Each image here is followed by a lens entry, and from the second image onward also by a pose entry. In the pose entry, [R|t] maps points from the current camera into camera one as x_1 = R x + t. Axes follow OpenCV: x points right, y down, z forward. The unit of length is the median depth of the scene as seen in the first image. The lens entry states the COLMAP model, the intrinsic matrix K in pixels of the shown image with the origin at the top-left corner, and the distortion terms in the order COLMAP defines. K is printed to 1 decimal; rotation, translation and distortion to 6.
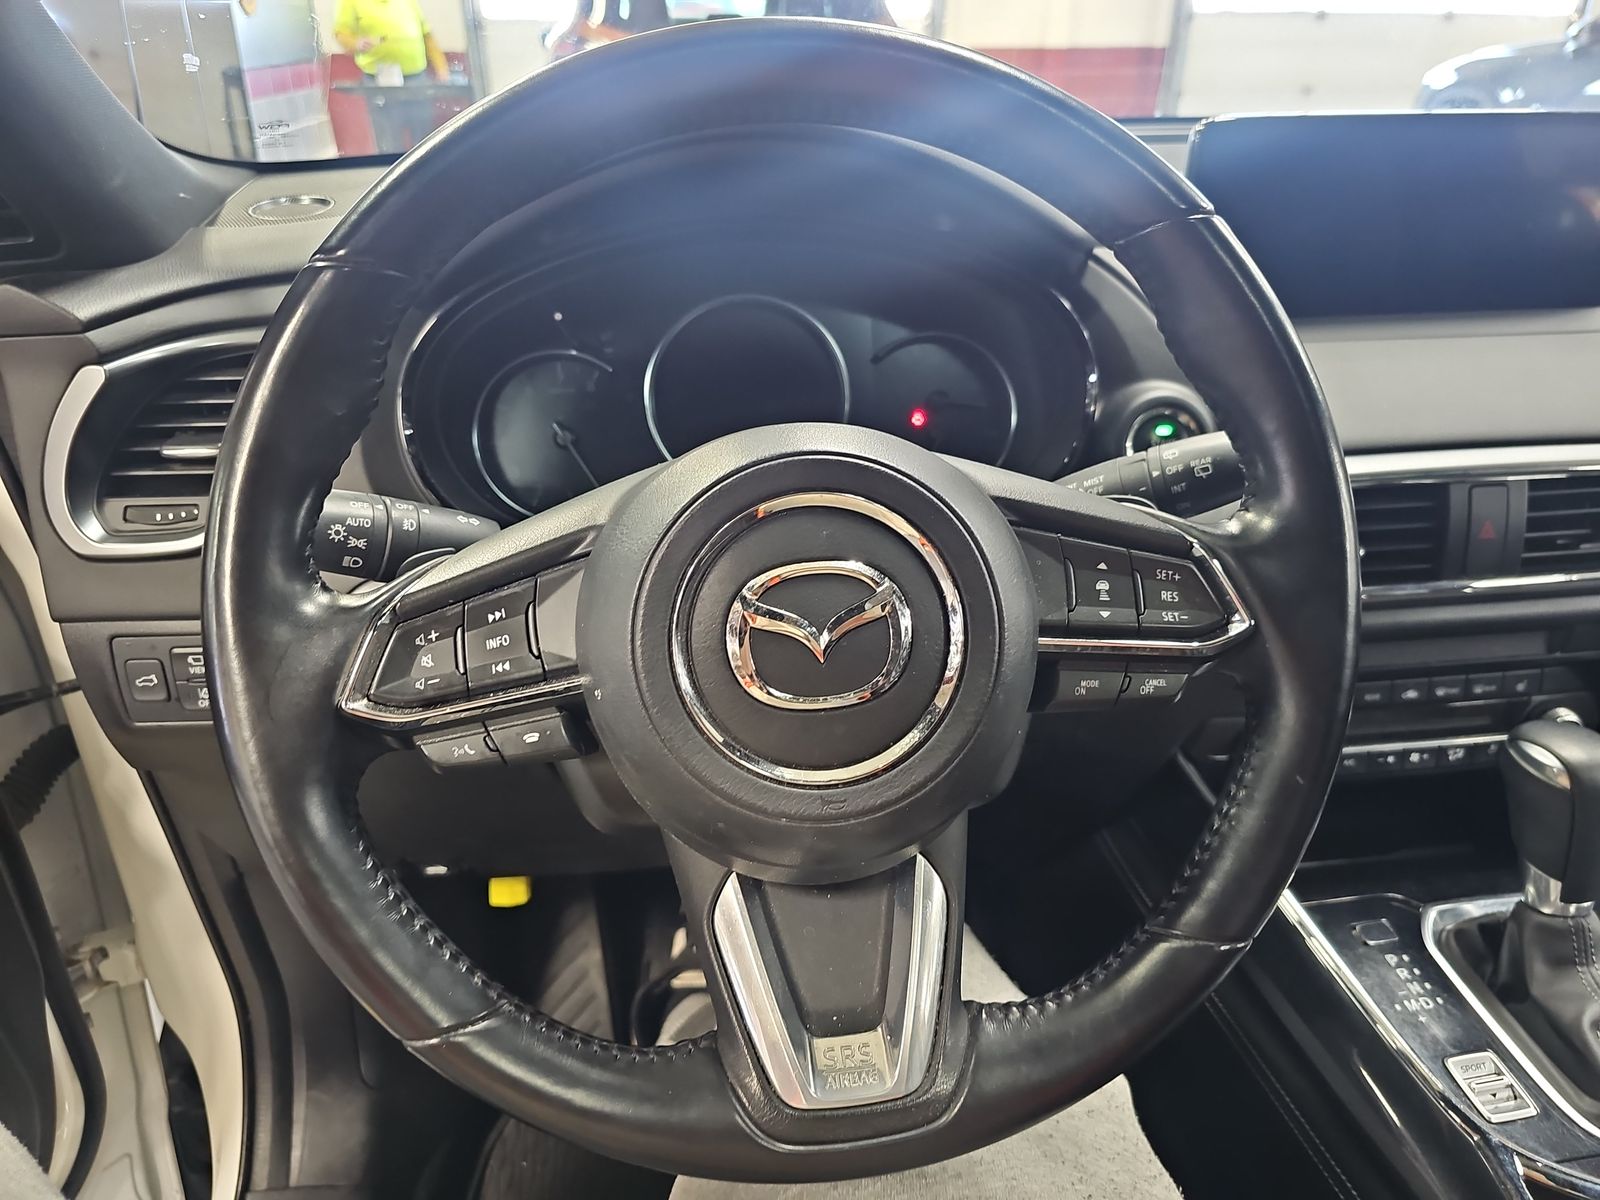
lens RADIAL K [[1082.5, 0, 800.0], [0, 1082.5, 600.0], [0, 0, 1]] dist [-0.028605, 0.000067]
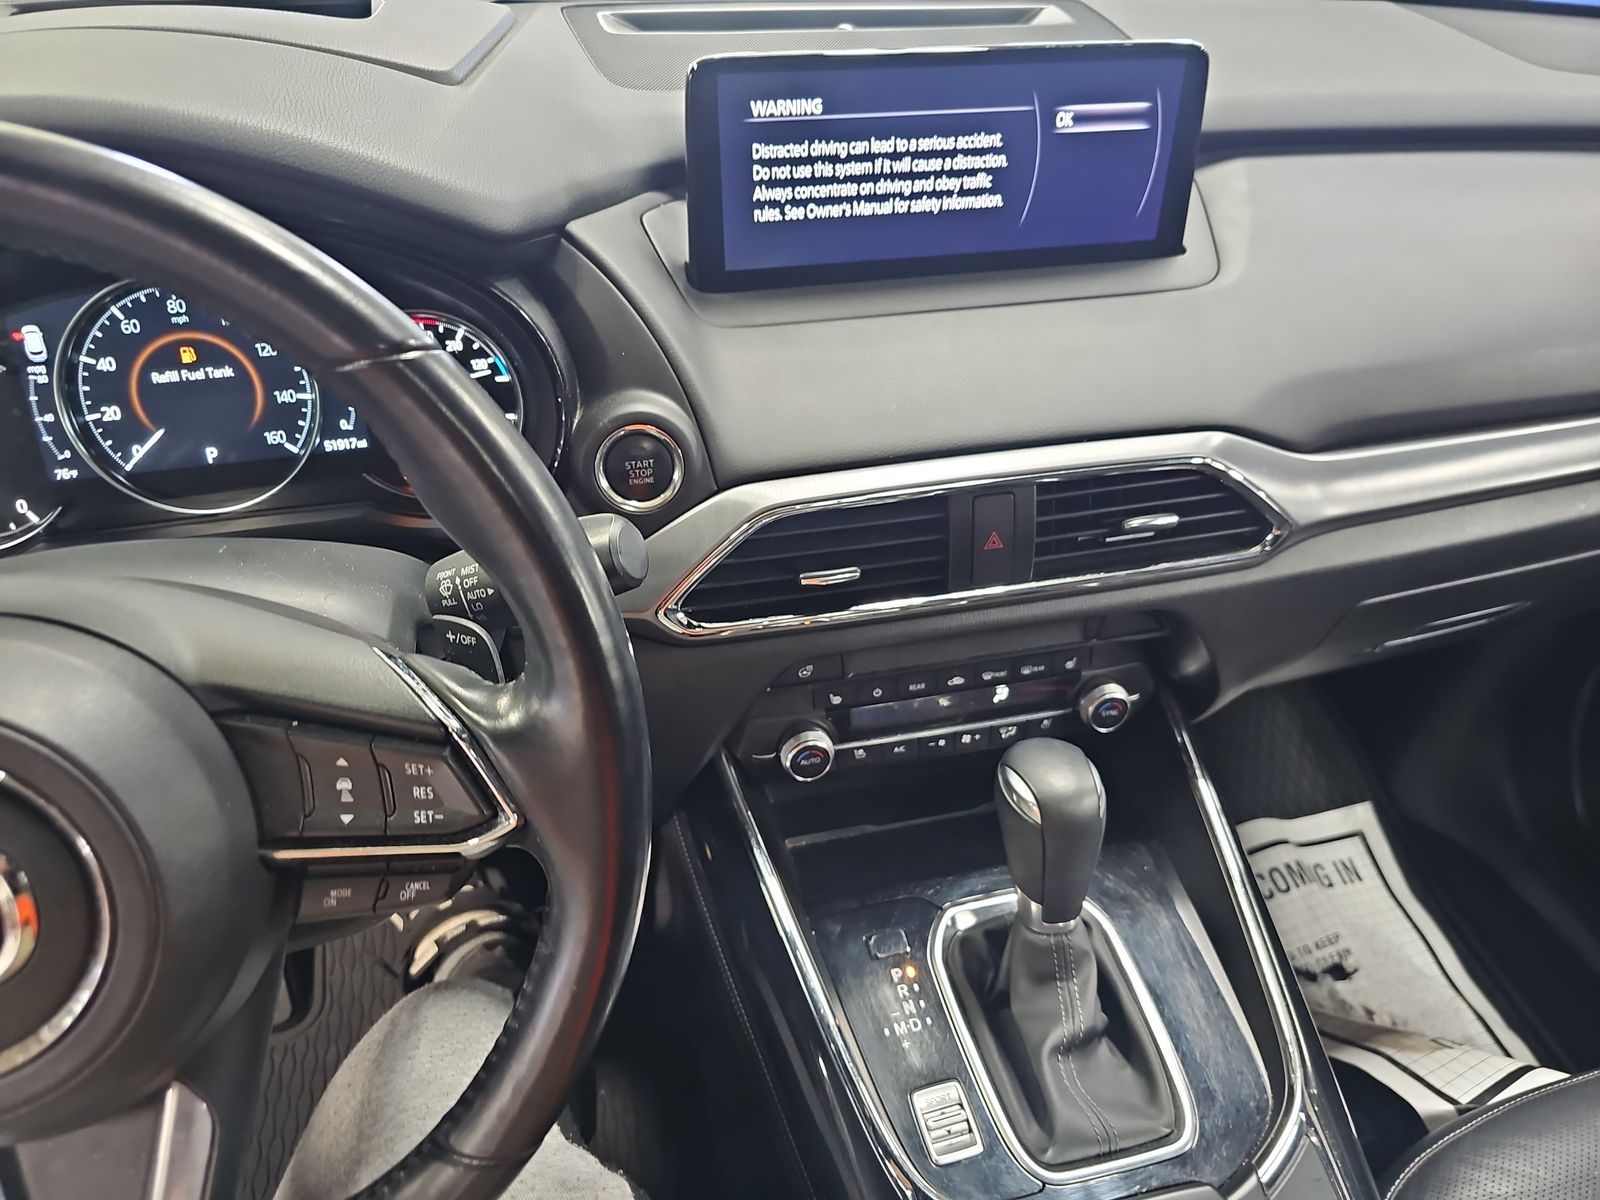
lens RADIAL K [[1088.1, 0, 800.0], [0, 1088.1, 600.0], [0, 0, 1]] dist [0.001119, 0.000486]
pose [[0.988679, -0.056783, 0.138884, 0.363694], [0.029813, 0.981512, 0.189065, -0.213643], [-0.147052, -0.182784, 0.972093, 0.094492]]
